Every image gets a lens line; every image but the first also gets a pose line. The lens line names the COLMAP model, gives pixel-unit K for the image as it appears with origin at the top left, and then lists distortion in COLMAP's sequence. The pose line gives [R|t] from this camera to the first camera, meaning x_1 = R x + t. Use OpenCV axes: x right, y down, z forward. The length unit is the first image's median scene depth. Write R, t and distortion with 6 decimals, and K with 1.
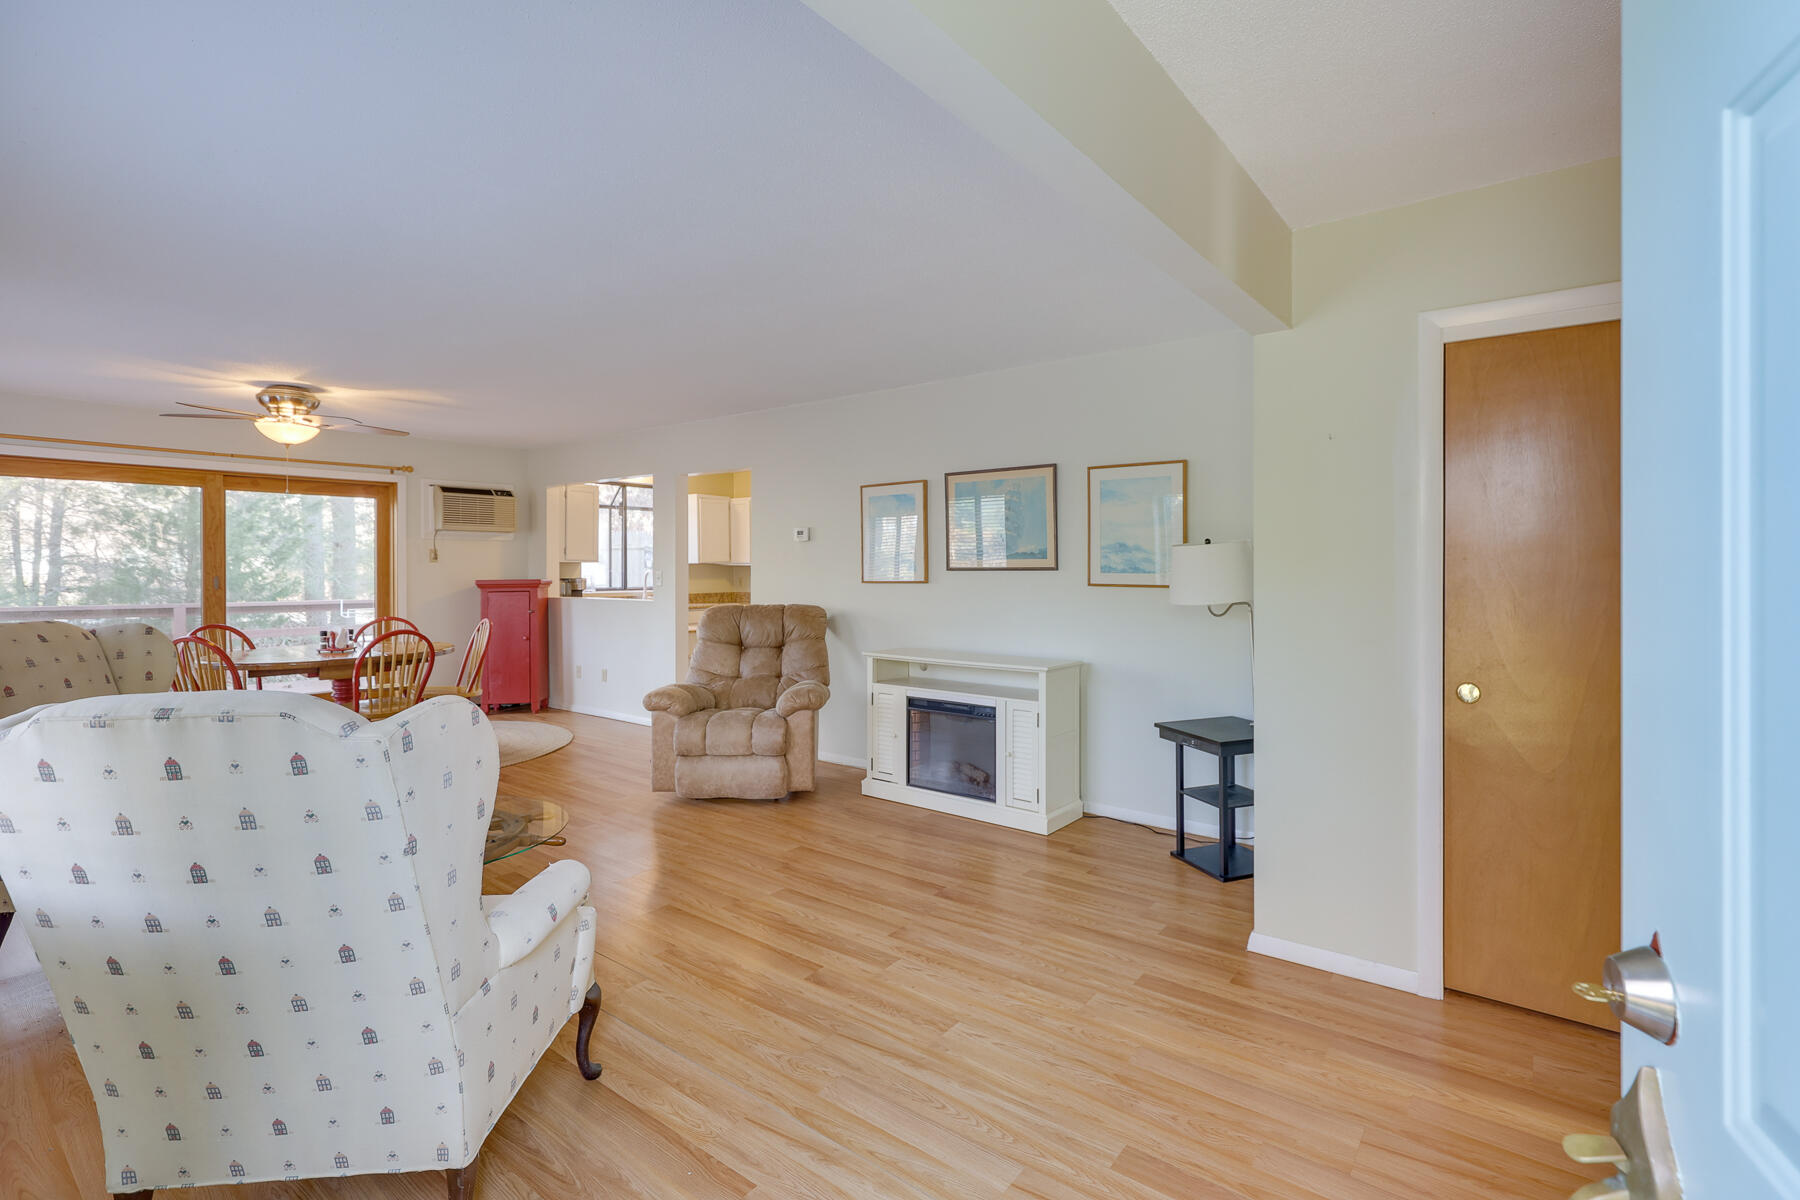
lens RADIAL K [[818.6, 0, 918.5], [0, 818.6, 575.7], [0, 0, 1]] dist [0.001814, -0.001021]
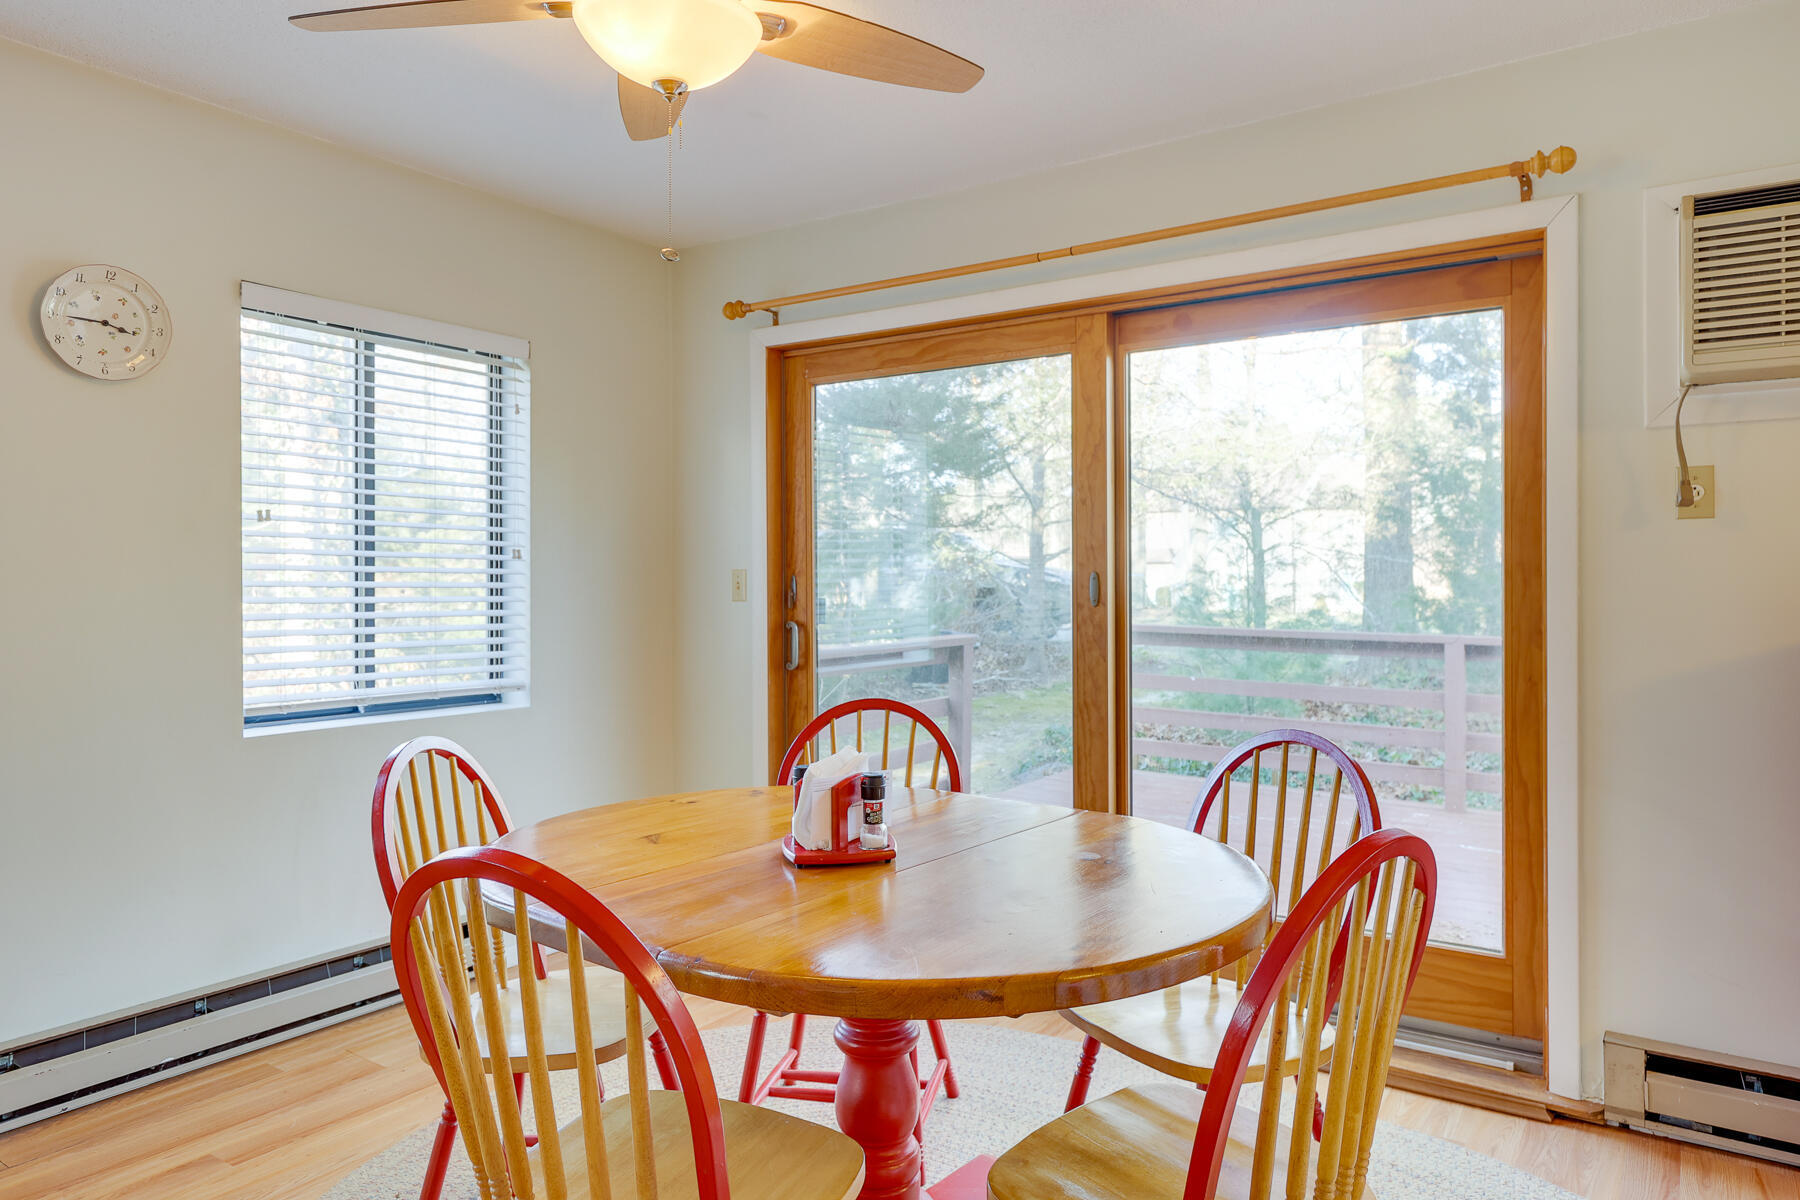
lens RADIAL K [[1143.7, 0, 909.7], [0, 1143.7, 594.5], [0, 0, 1]] dist [-0.007260, -0.000583]
pose [[0.070889, 0.010979, -0.997424, -0.358315], [-0.011020, 0.999887, 0.010223, 0.009236], [0.997423, 0.010267, 0.071002, 1.014516]]
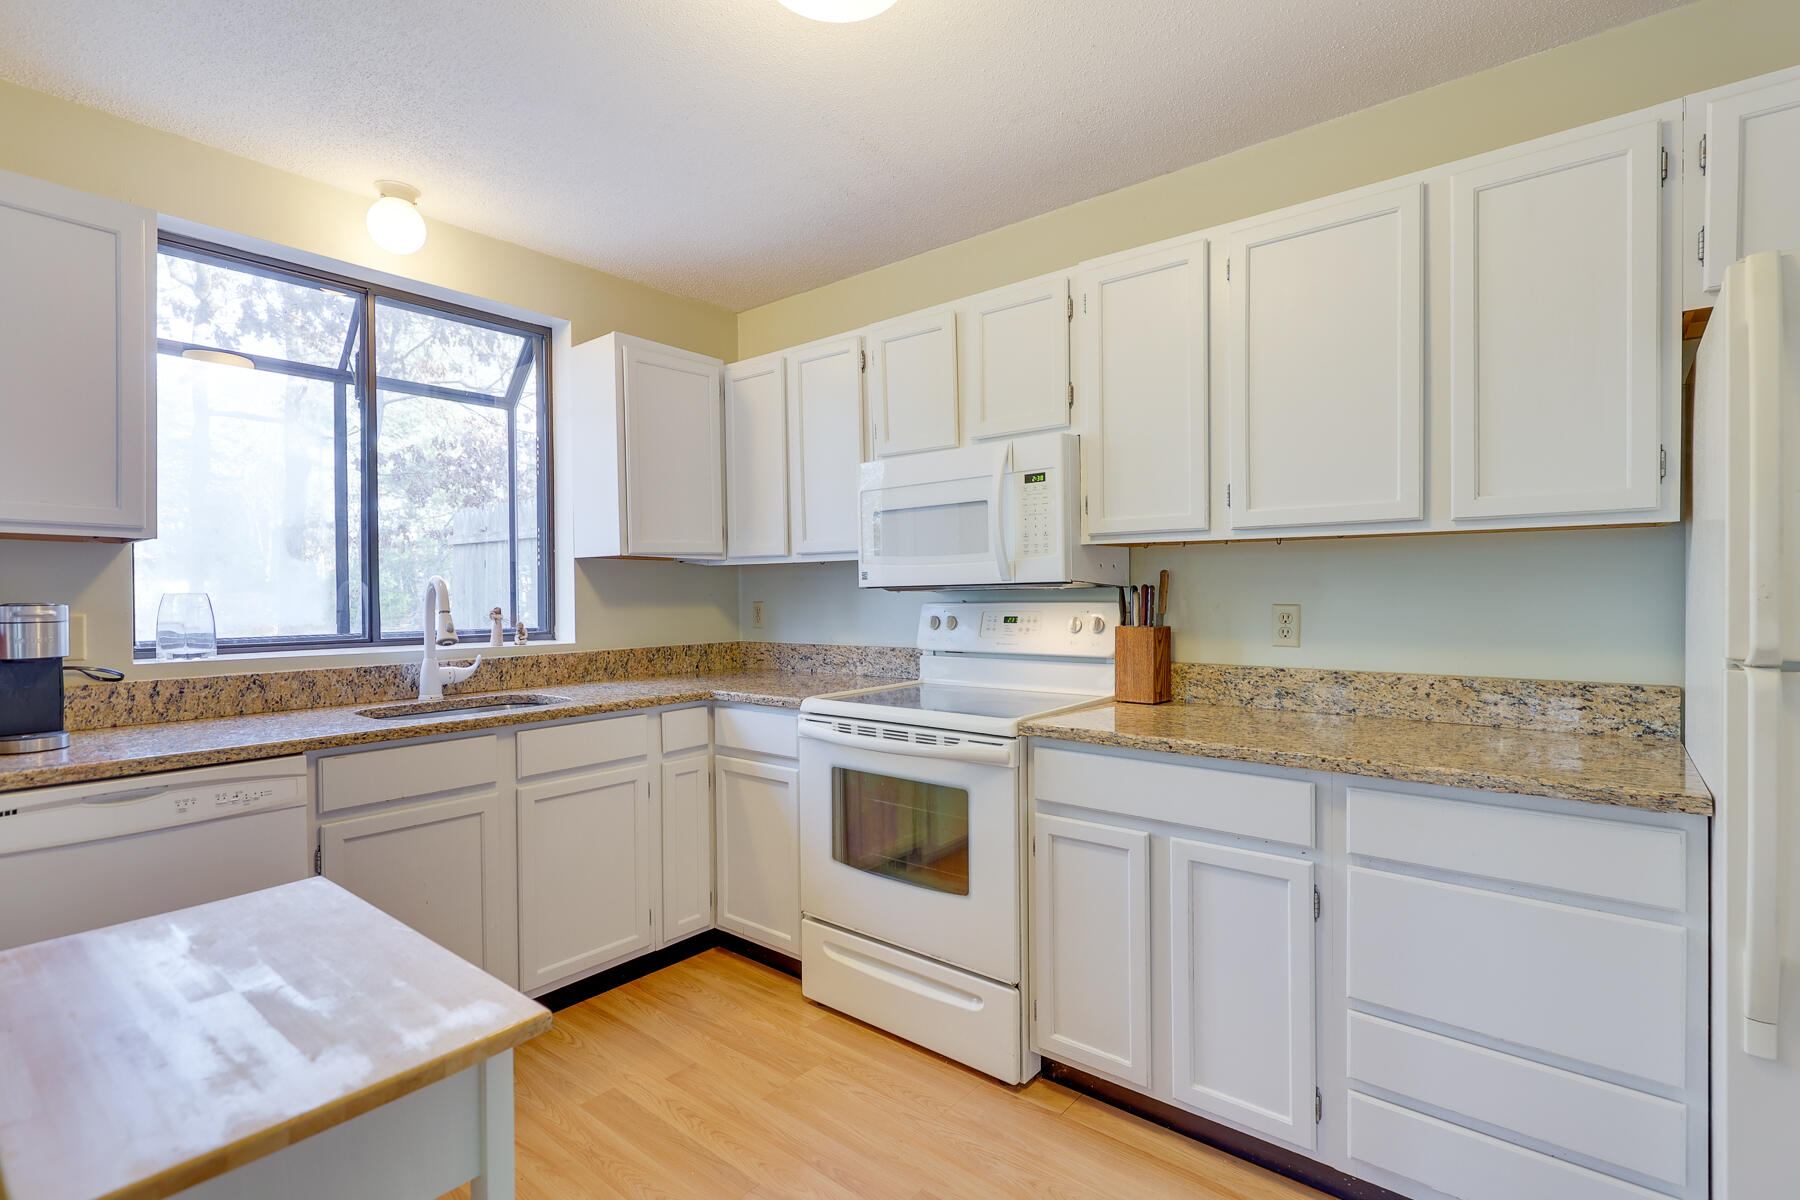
lens RADIAL K [[865.2, 0, 899.5], [0, 865.2, 603.4], [0, 0, 1]] dist [0.012369, 0.000694]
pose [[0.999501, -0.005393, -0.031117, -0.266104], [0.005411, 0.999985, 0.000513, 0.006163], [0.031114, -0.000681, 0.999516, 1.162457]]
